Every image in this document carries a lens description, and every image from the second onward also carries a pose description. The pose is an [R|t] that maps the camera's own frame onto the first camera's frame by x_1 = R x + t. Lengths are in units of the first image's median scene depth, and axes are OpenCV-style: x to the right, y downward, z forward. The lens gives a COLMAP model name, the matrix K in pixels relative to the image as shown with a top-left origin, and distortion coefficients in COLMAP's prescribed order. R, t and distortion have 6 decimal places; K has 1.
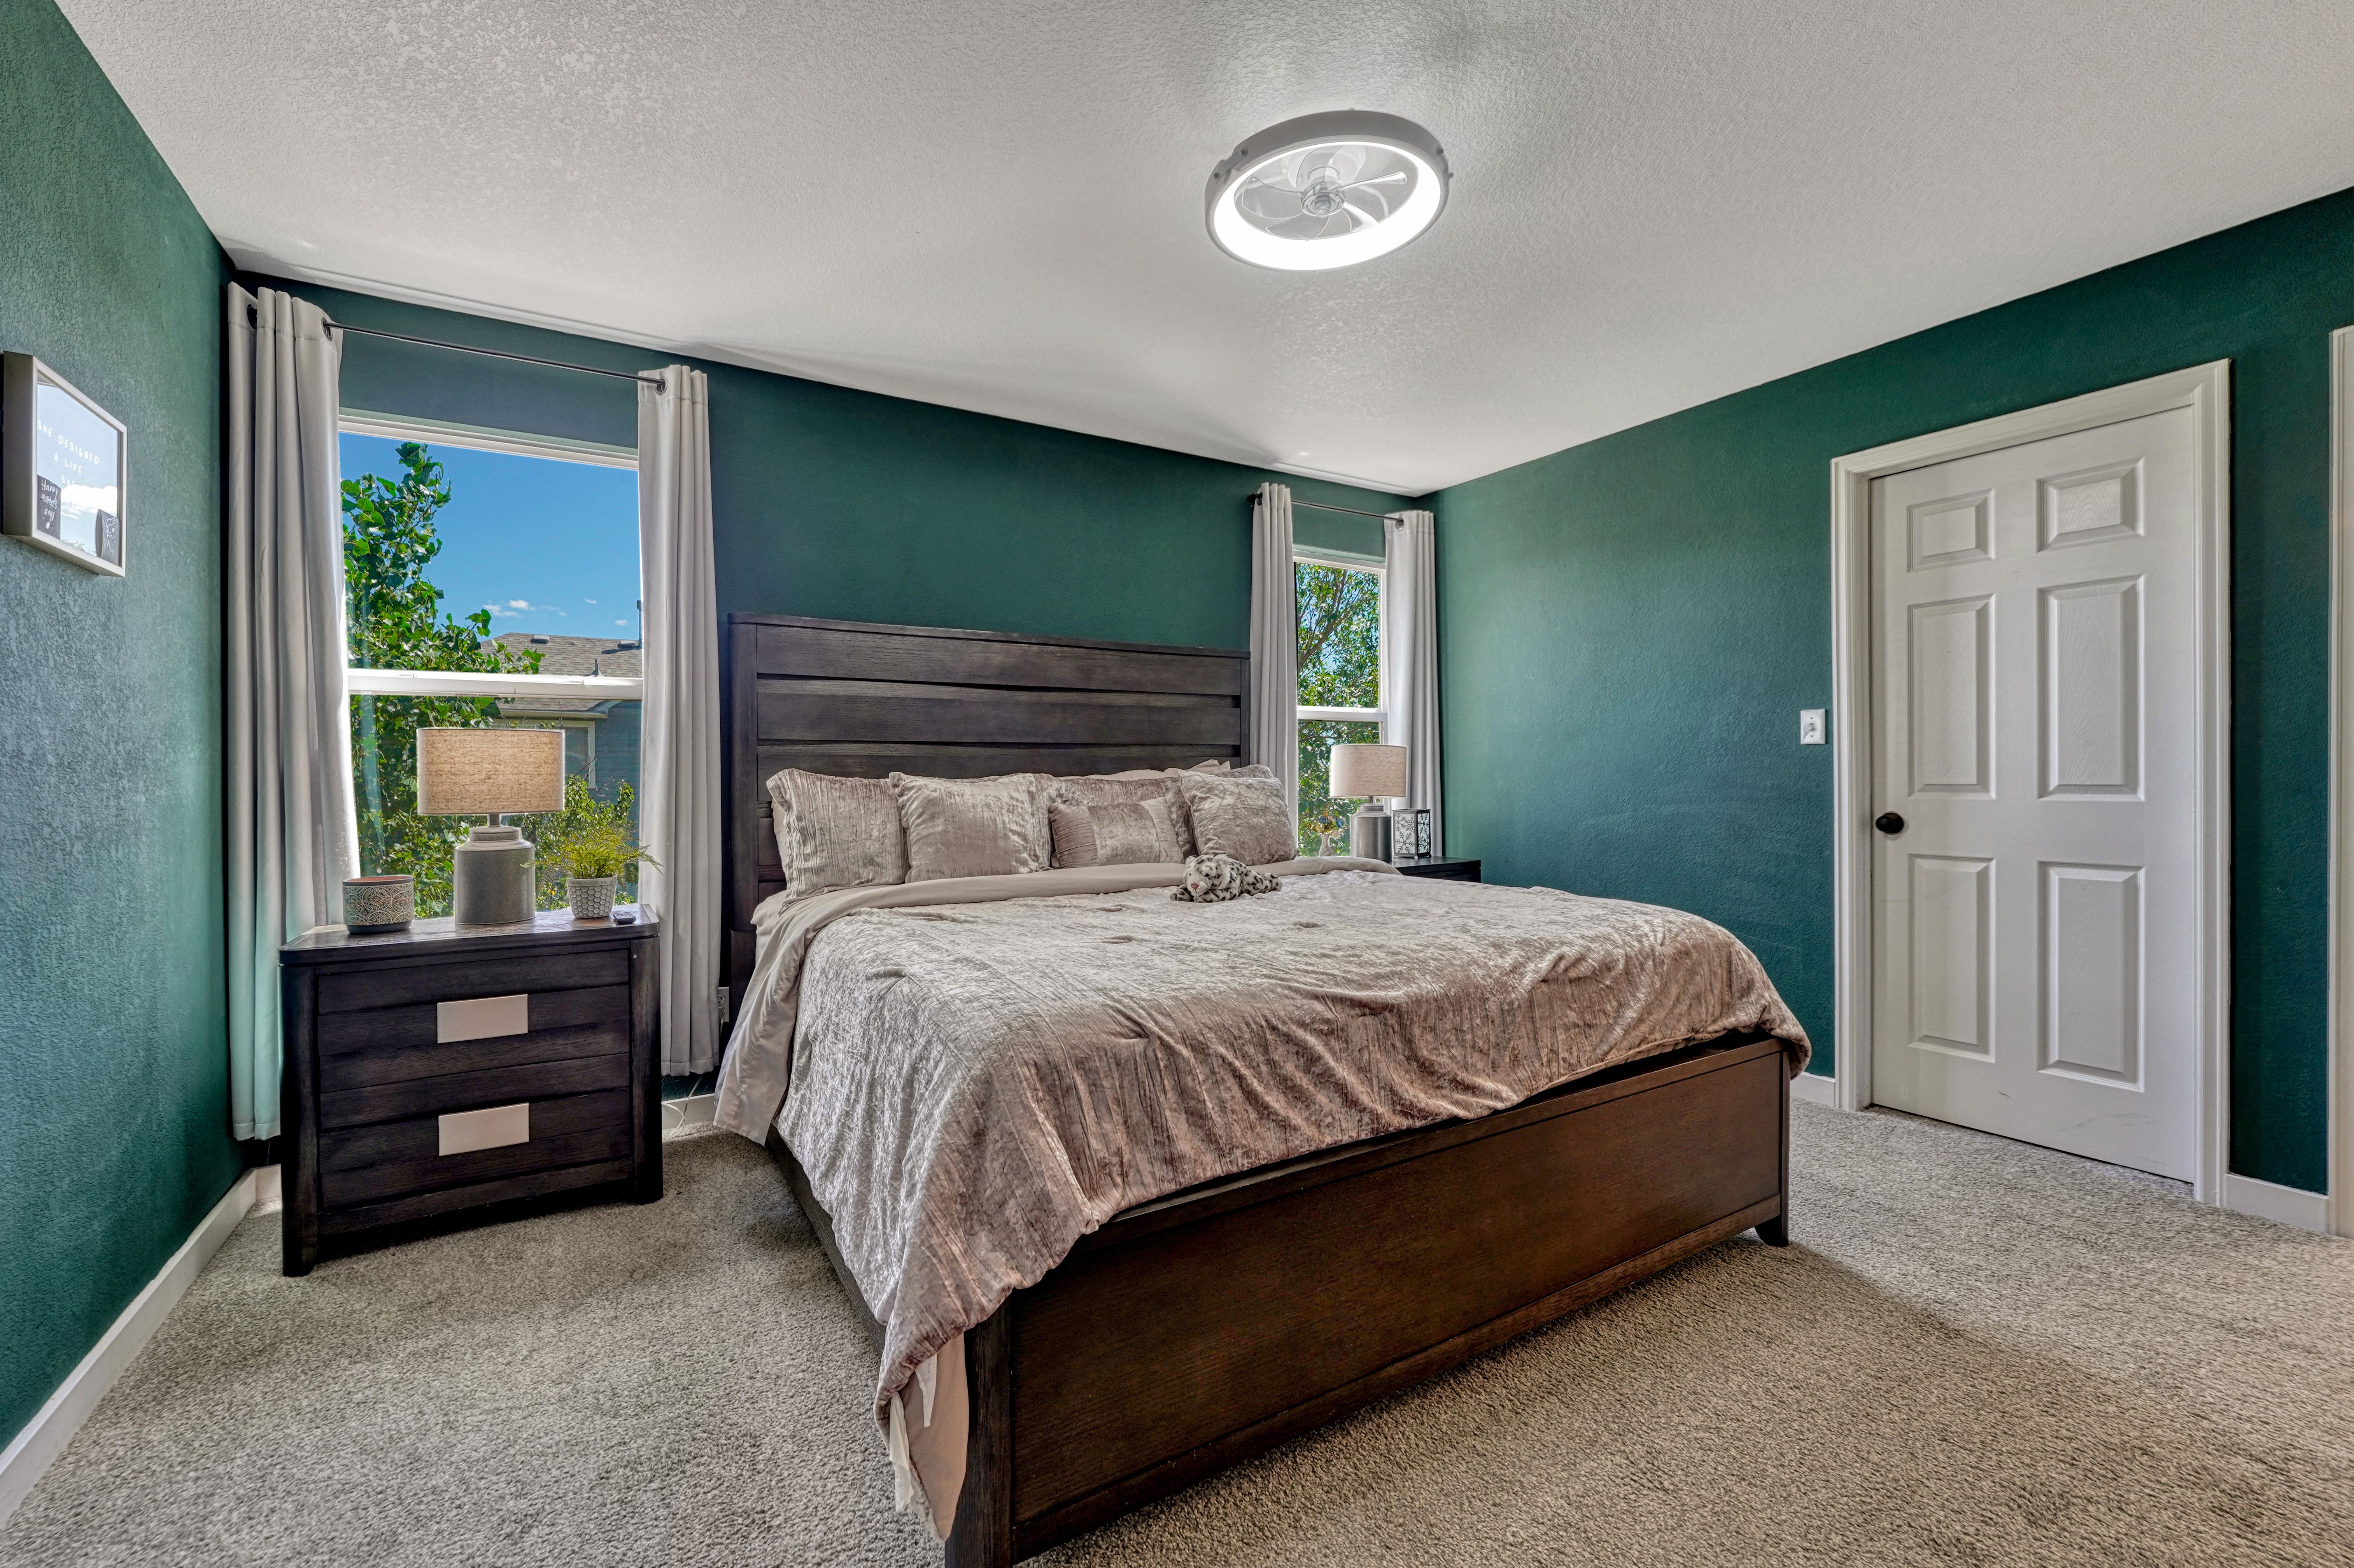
lens RADIAL K [[973.5, 0, 1187.8], [0, 973.5, 771.0], [0, 0, 1]] dist [-0.001623, -0.000116]
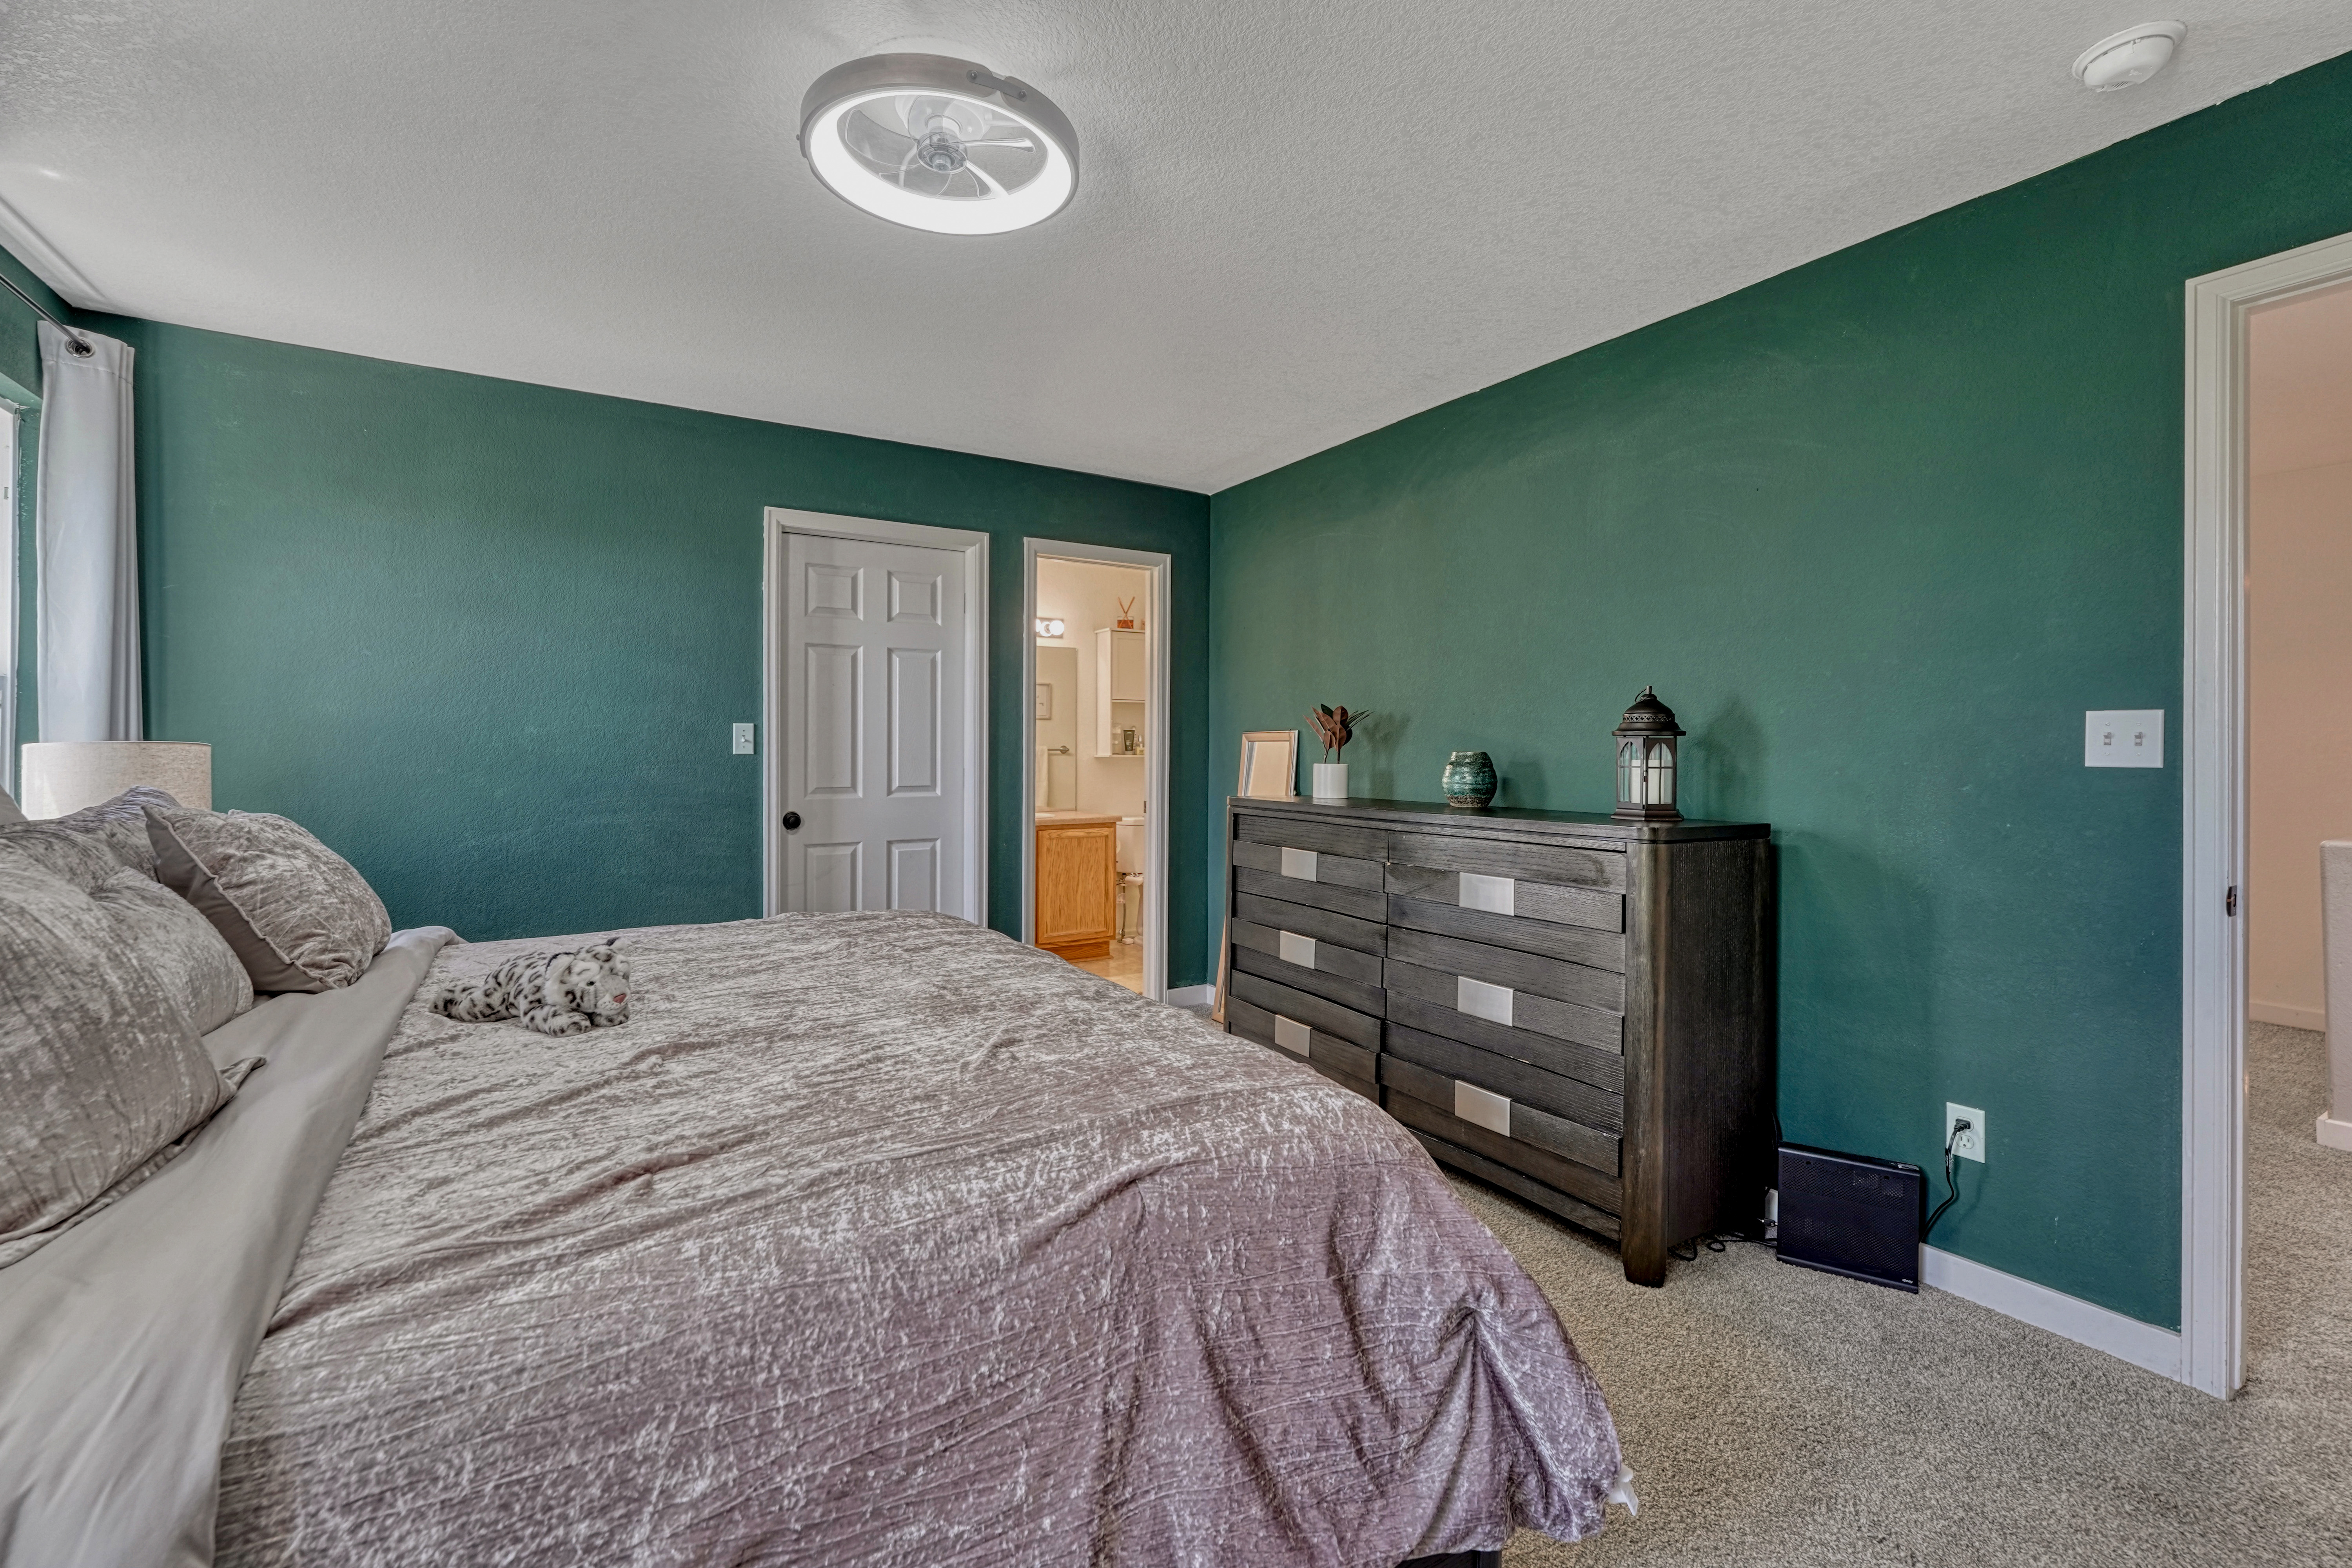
lens RADIAL K [[981.5, 0, 1141.2], [0, 981.5, 734.9], [0, 0, 1]] dist [-0.000334, -0.000033]
pose [[0.032255, 0.023083, 0.999213, -0.490485], [-0.004151, 0.999728, -0.022961, -0.027115], [-0.999471, -0.003407, 0.032342, 0.533358]]
